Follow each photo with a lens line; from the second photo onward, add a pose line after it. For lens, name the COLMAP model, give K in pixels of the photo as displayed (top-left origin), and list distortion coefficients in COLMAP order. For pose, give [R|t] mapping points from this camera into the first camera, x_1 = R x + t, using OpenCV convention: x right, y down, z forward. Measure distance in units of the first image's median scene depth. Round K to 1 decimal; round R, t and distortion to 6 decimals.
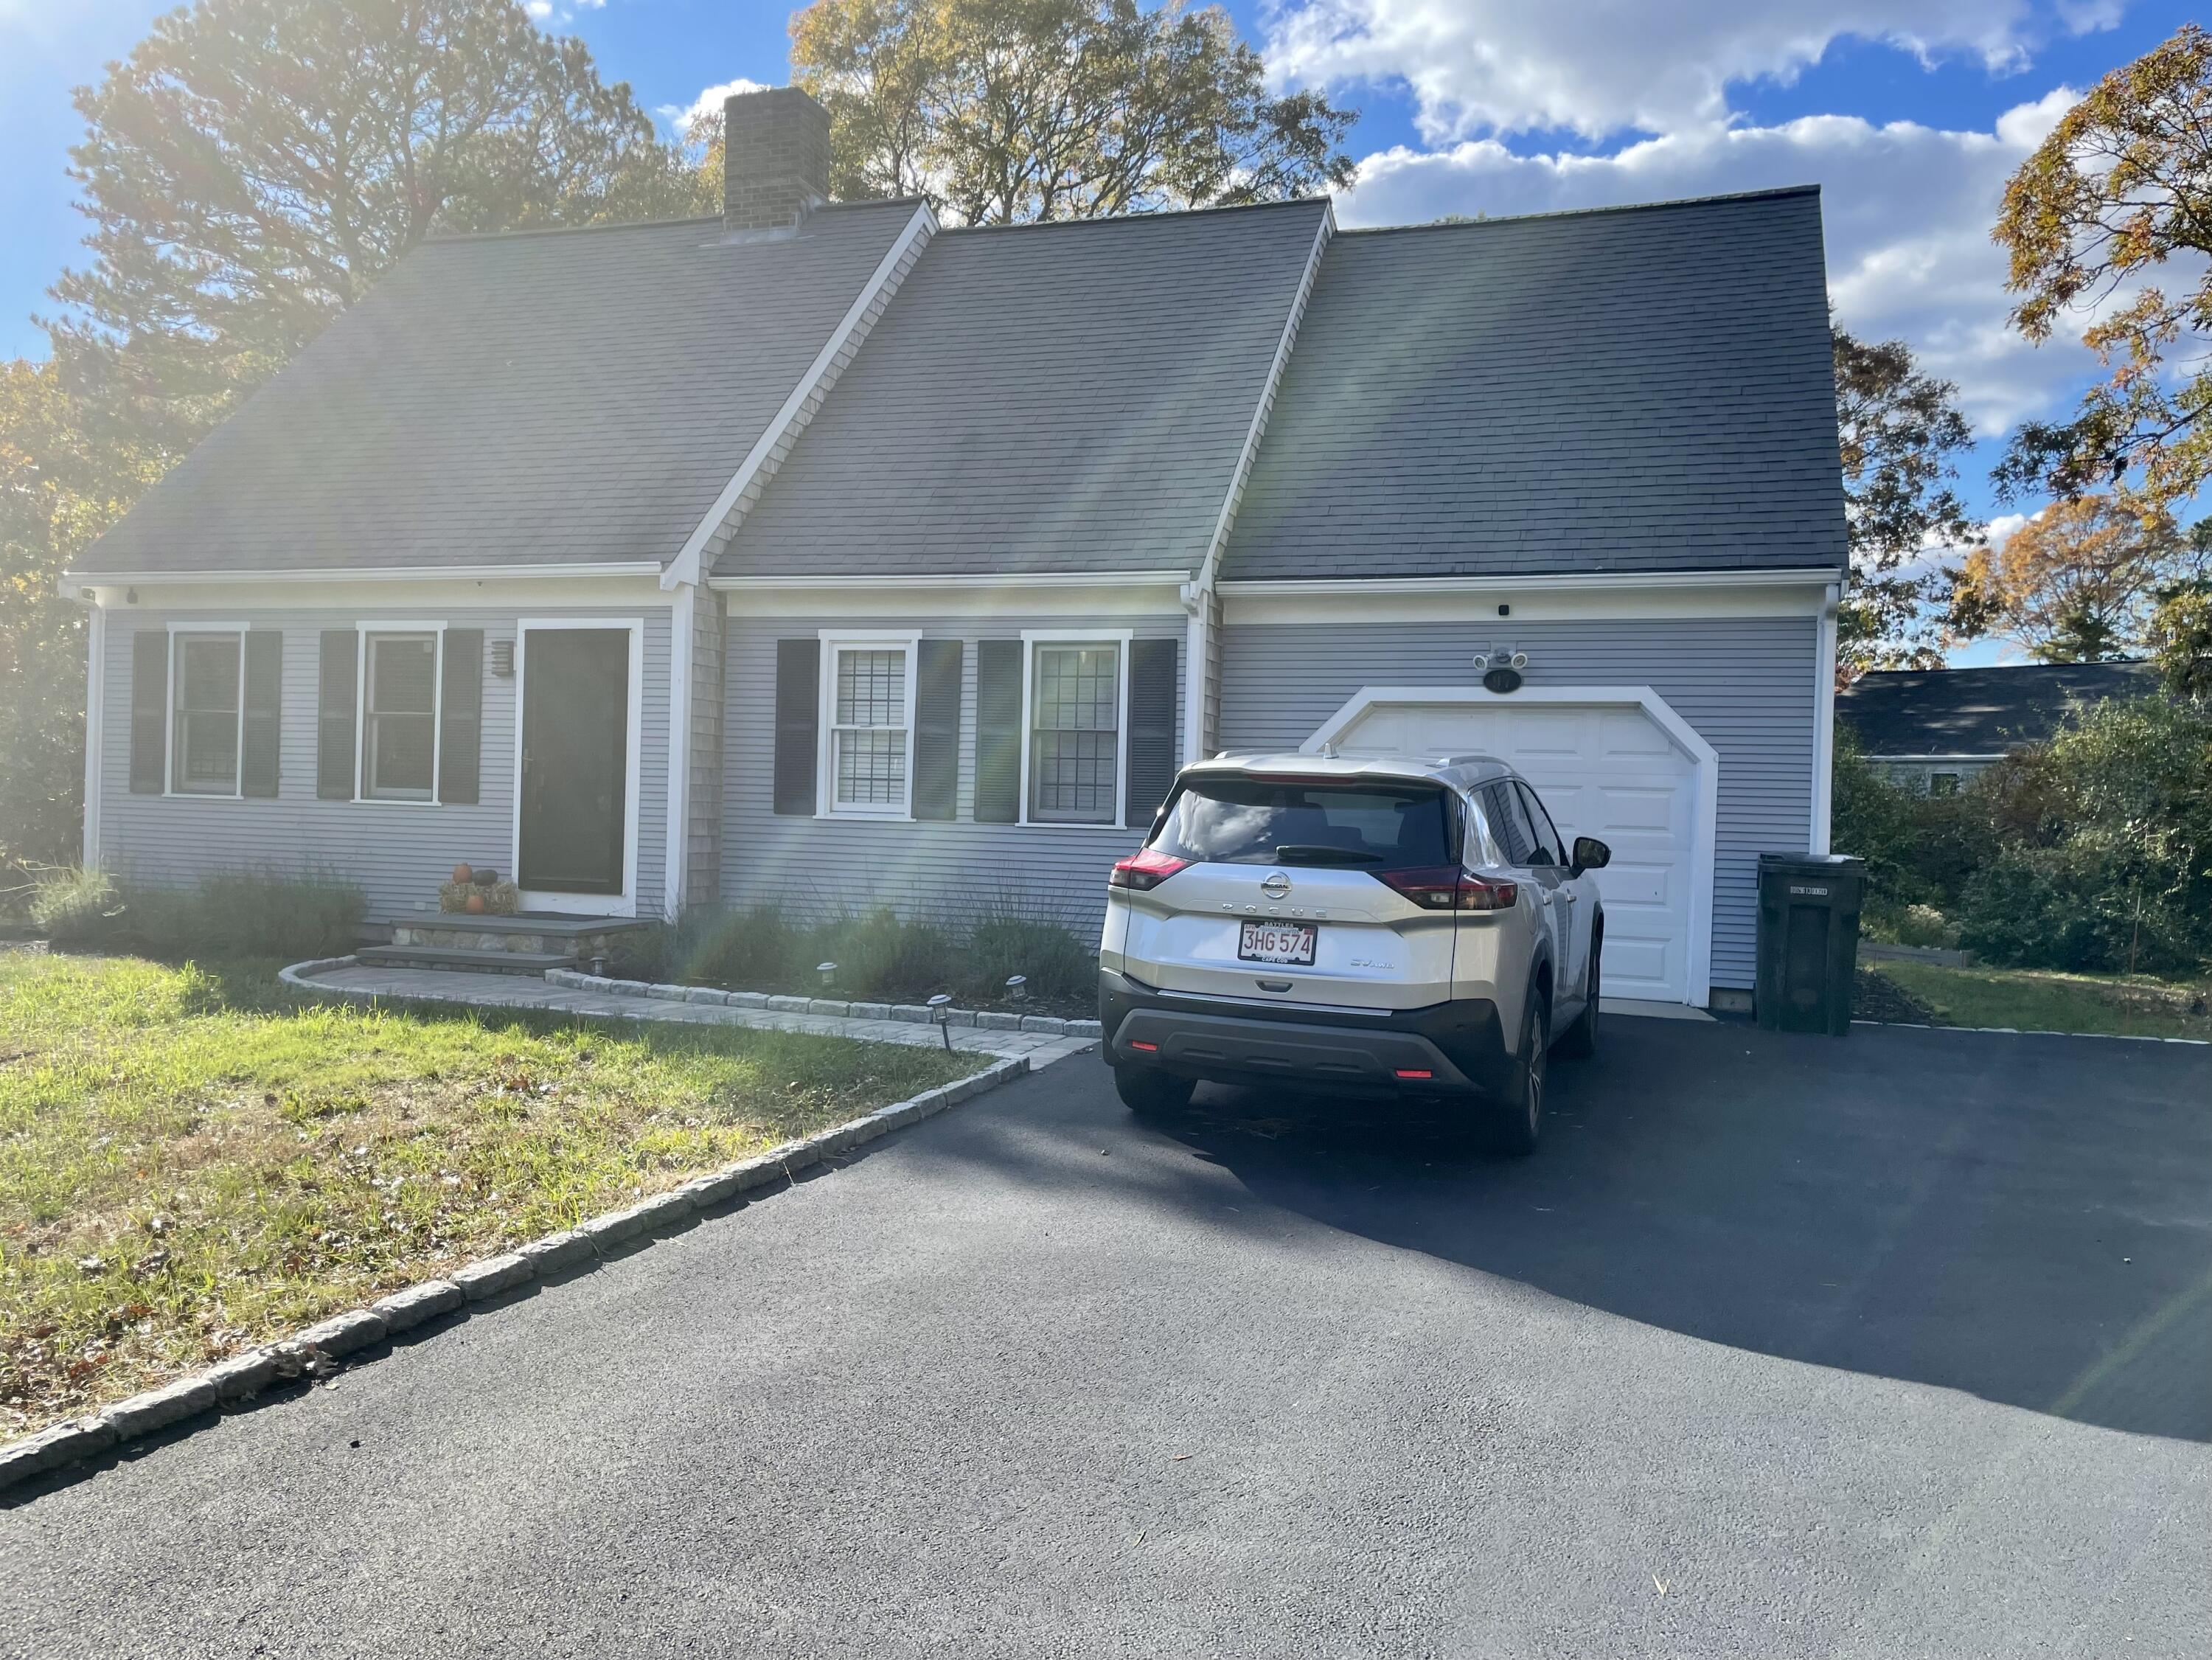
lens RADIAL K [[1684.0, 0, 1106.0], [0, 1684.0, 830.0], [0, 0, 1]] dist [0.041766, -0.002032]
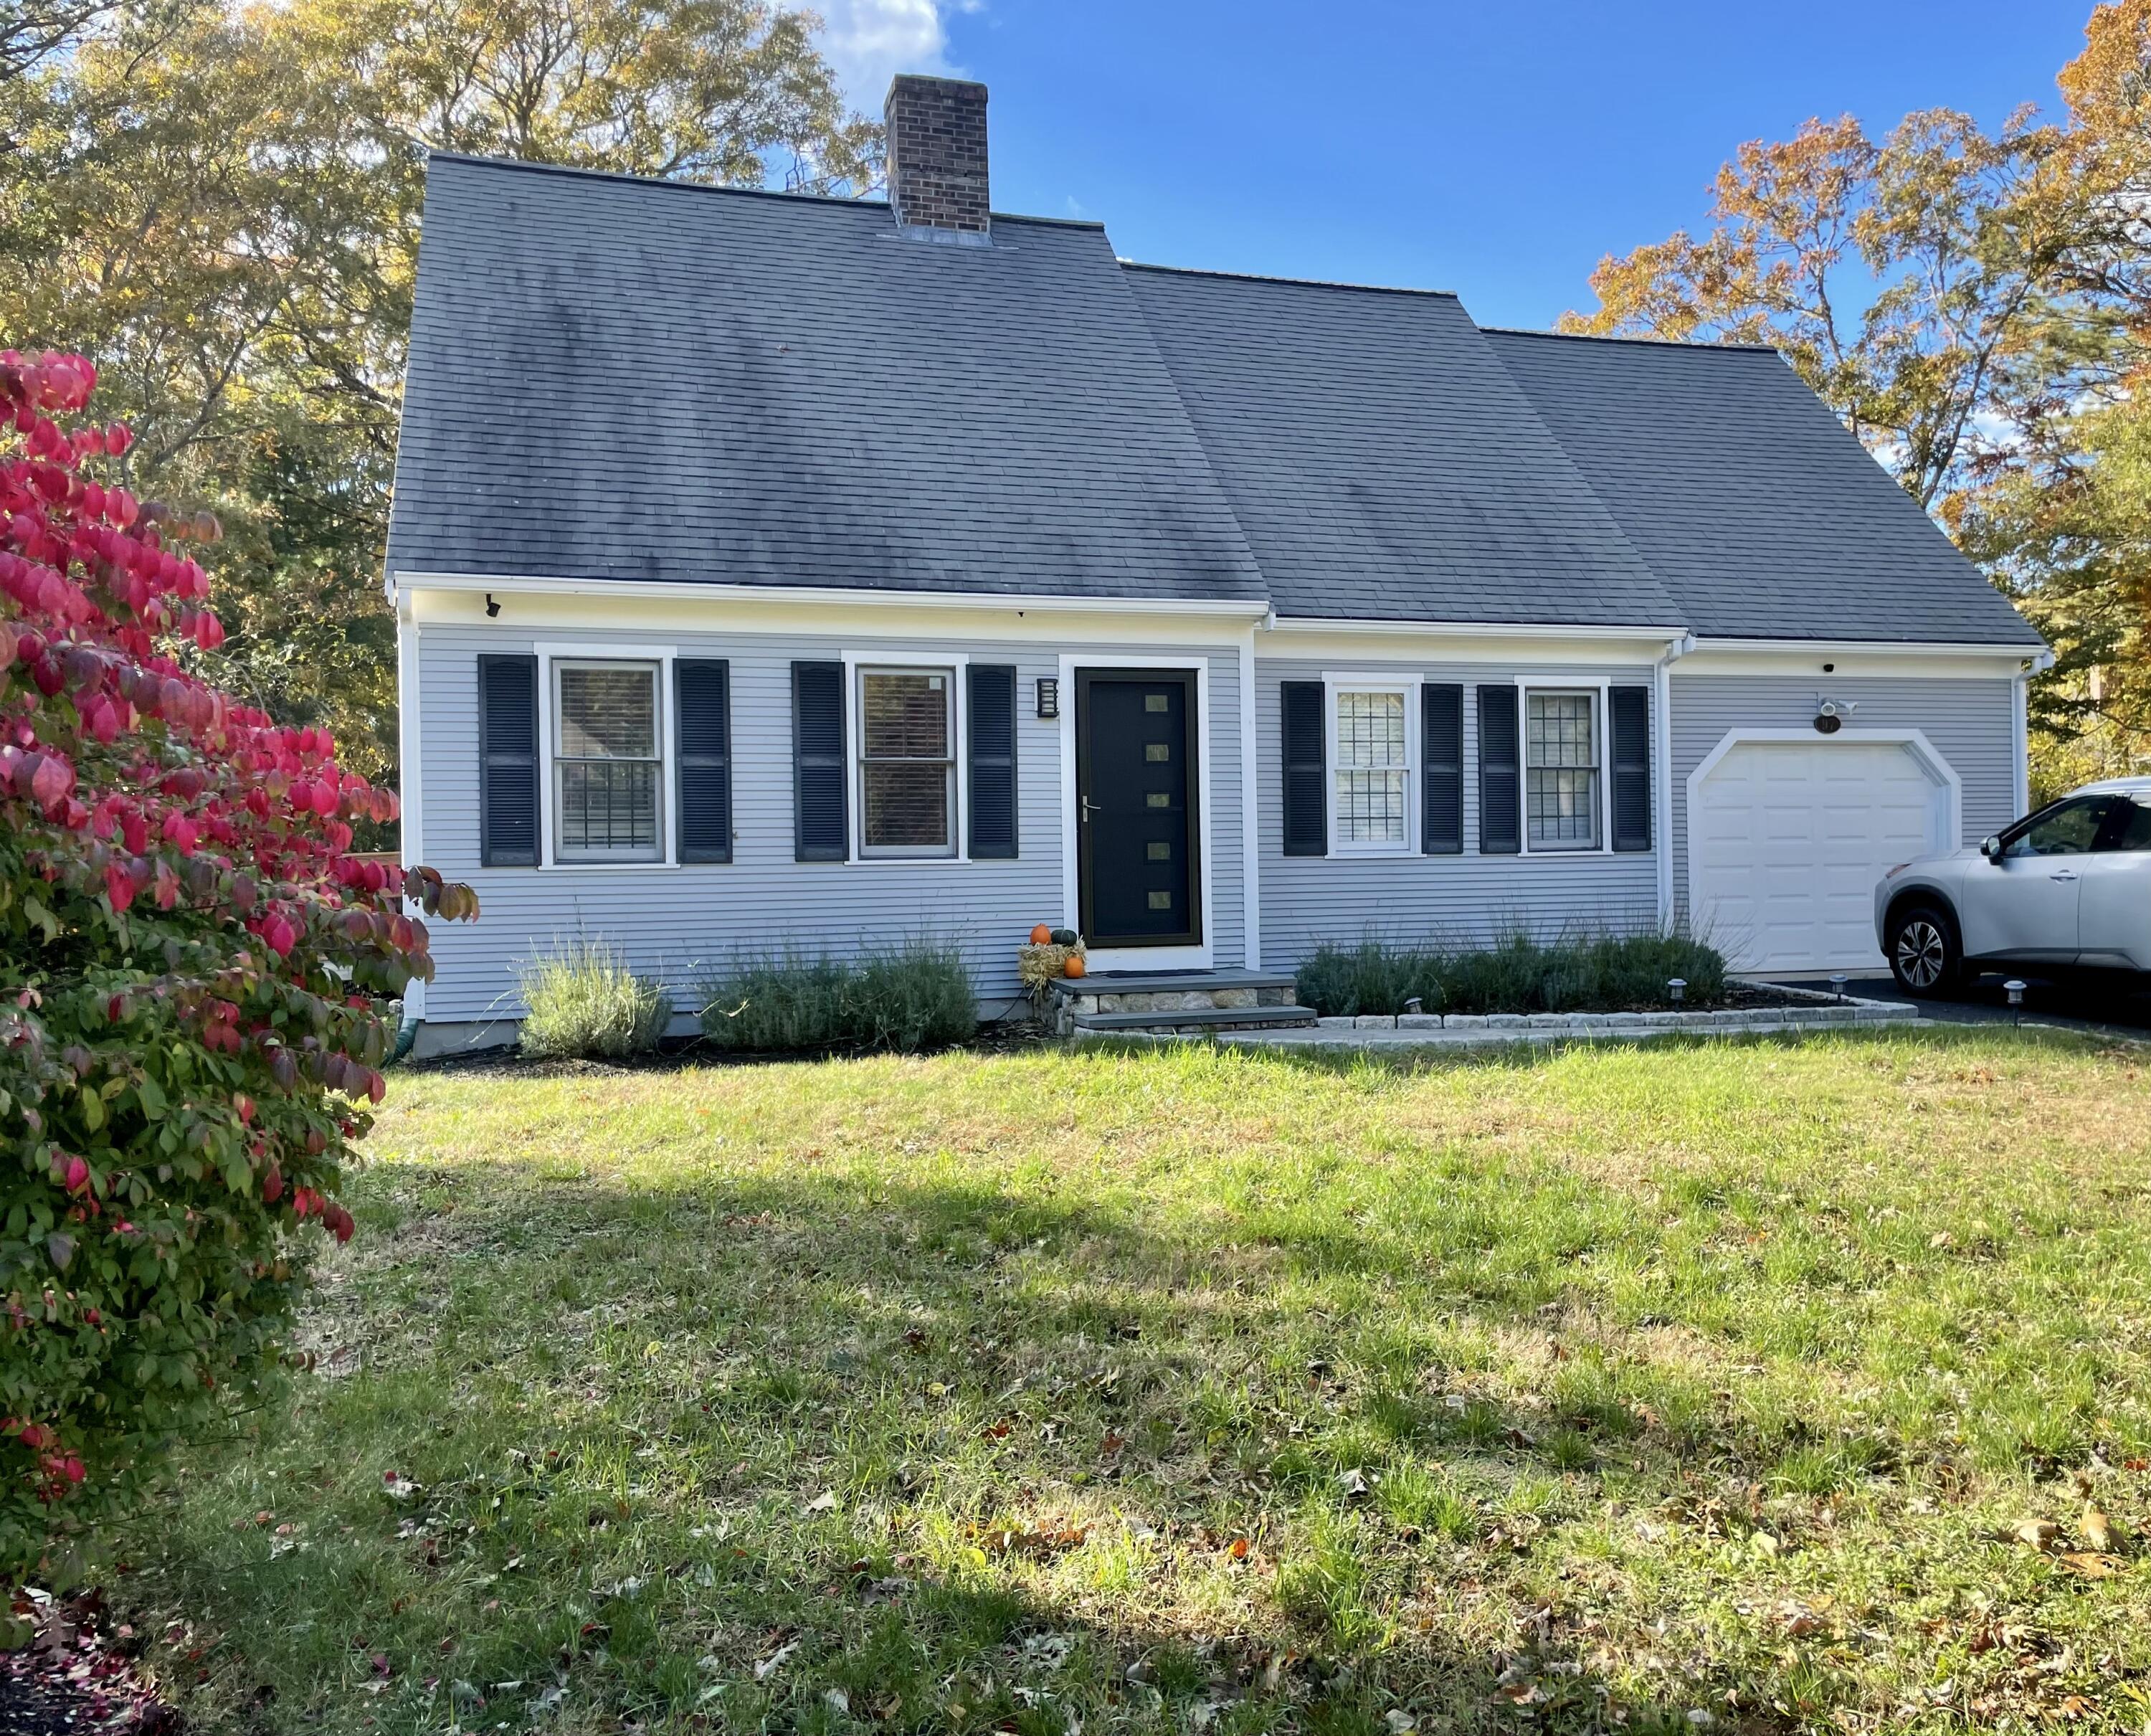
lens RADIAL K [[1747.9, 0, 1075.5], [0, 1747.9, 868.0], [0, 0, 1]] dist [0.006633, -0.000023]
pose [[0.826258, -0.045693, 0.561435, -0.894201], [0.039873, 0.998949, 0.022621, -0.030660], [-0.561878, 0.003695, 0.827212, 0.217626]]
